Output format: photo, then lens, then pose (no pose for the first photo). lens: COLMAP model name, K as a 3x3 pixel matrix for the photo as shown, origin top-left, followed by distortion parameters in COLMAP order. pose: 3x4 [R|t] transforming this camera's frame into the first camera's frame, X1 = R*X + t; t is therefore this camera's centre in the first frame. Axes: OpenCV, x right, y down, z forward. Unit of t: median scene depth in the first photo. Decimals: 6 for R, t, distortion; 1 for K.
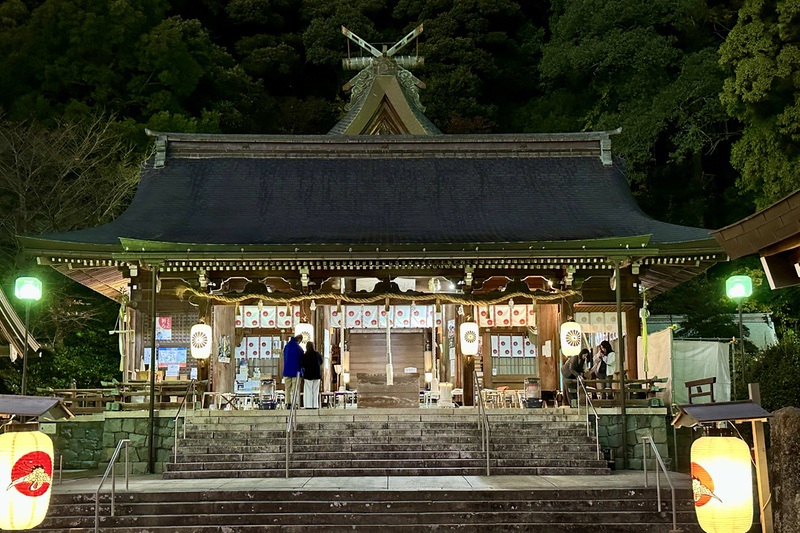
lens RADIAL K [[1044.9, 0, 400.0], [0, 1044.9, 266.5], [0, 0, 1]] dist [0.030042, 0.028527]
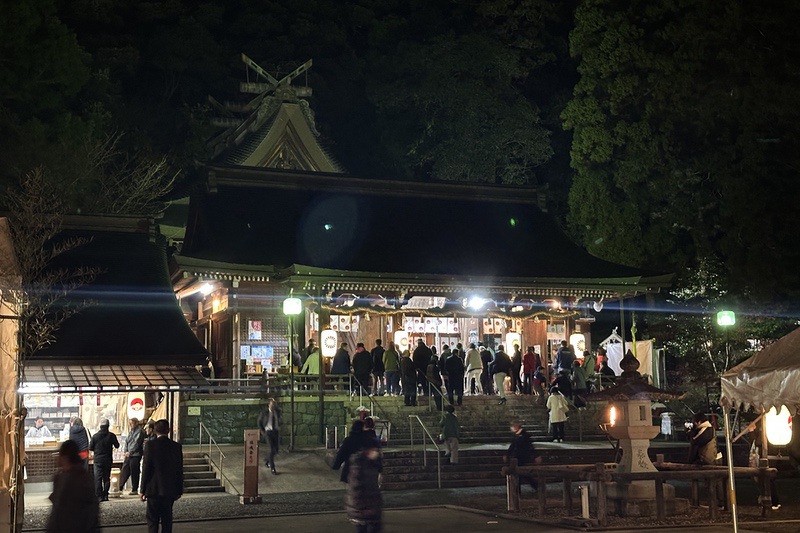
lens RADIAL K [[1100.1, 0, 400.0], [0, 1100.1, 266.5], [0, 0, 1]] dist [-0.006005, 0.000484]
pose [[0.927482, 0.042345, 0.371461, -0.550491], [-0.048506, 0.998797, 0.007253, -0.033276], [-0.370707, -0.024745, 0.928420, -0.261747]]
